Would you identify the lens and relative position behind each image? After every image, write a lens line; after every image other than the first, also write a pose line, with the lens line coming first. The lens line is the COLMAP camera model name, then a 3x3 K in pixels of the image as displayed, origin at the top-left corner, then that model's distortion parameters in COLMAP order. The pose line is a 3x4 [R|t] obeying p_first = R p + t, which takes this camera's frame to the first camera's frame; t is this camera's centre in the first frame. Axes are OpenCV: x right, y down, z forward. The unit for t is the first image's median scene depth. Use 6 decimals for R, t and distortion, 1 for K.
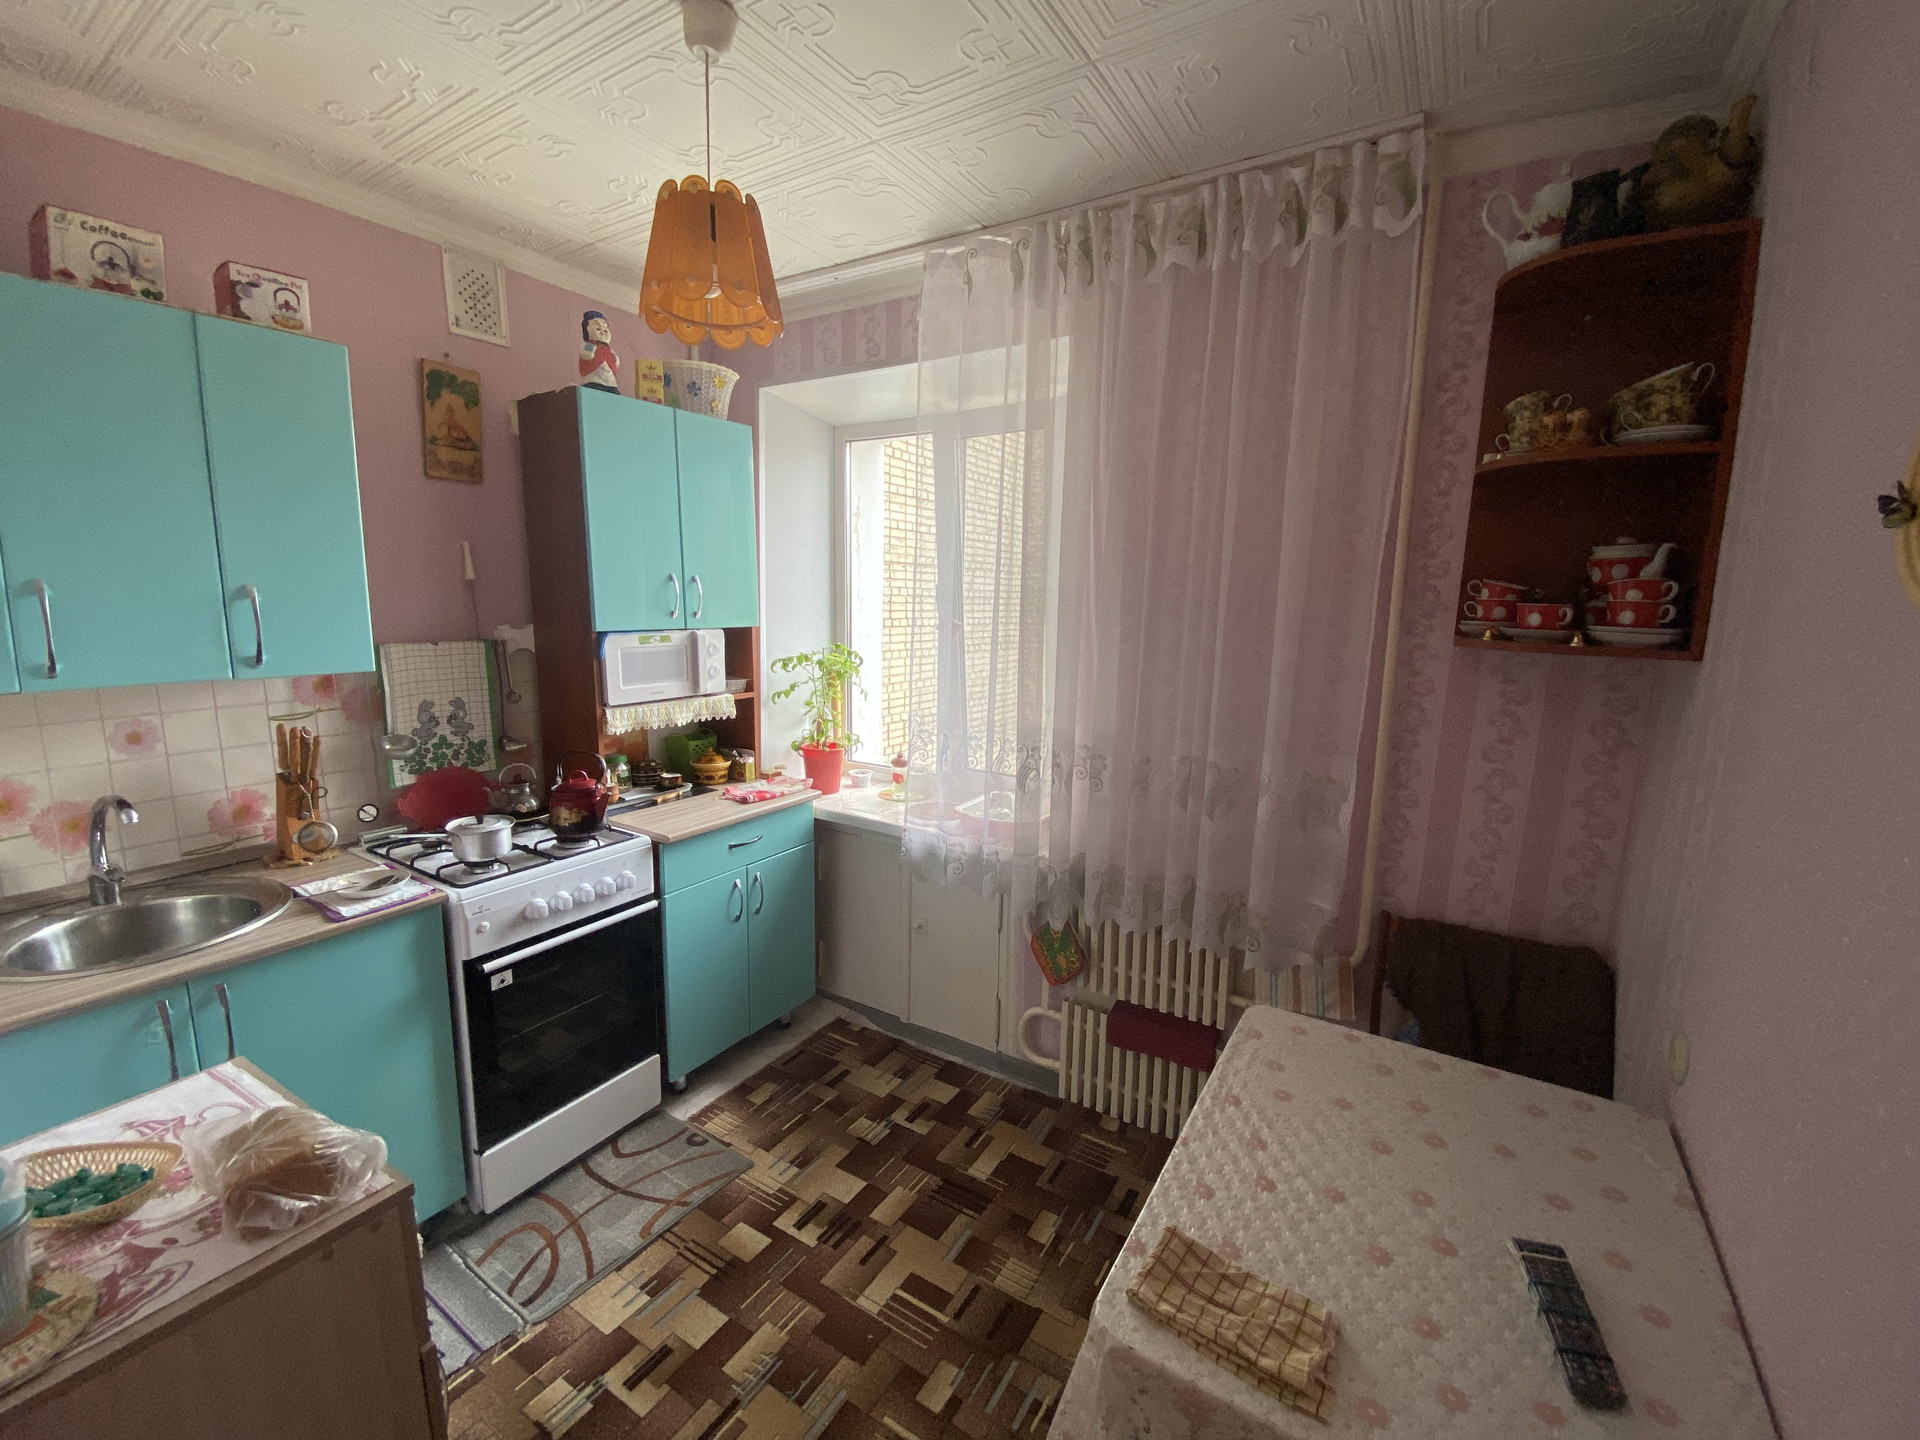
lens RADIAL K [[785.7, 0, 954.4], [0, 785.7, 718.2], [0, 0, 1]] dist [0.021671, -0.021247]
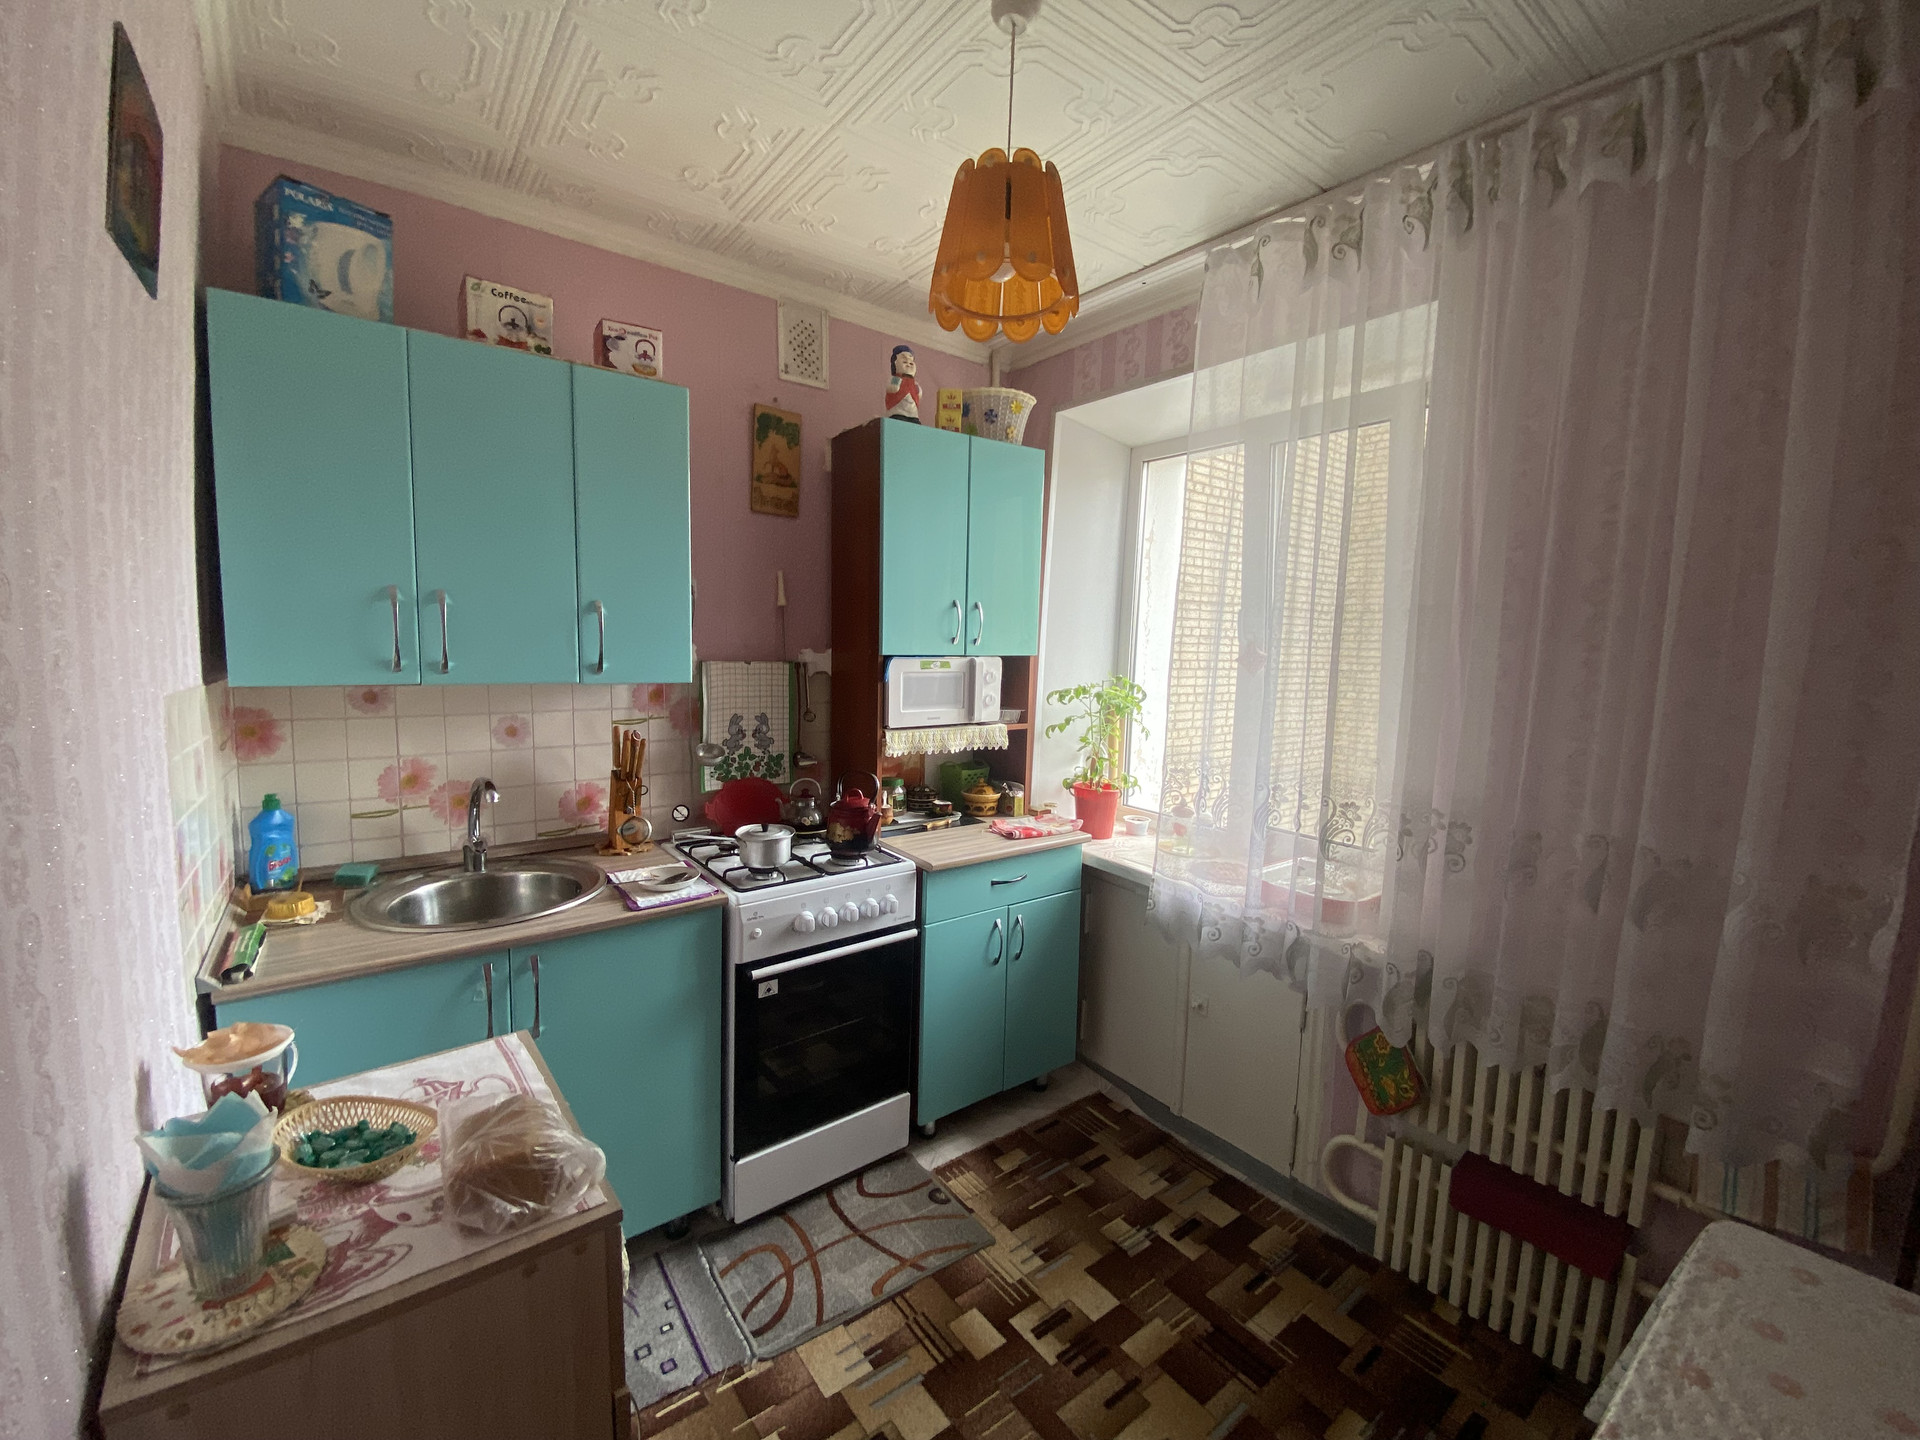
lens RADIAL K [[785.7, 0, 954.4], [0, 785.7, 718.2], [0, 0, 1]] dist [0.021671, -0.021247]
pose [[0.935252, 0.047389, -0.350795, -0.009615], [-0.067694, 0.996652, -0.045840, 0.014000], [0.347449, 0.066619, 0.935330, 0.108672]]
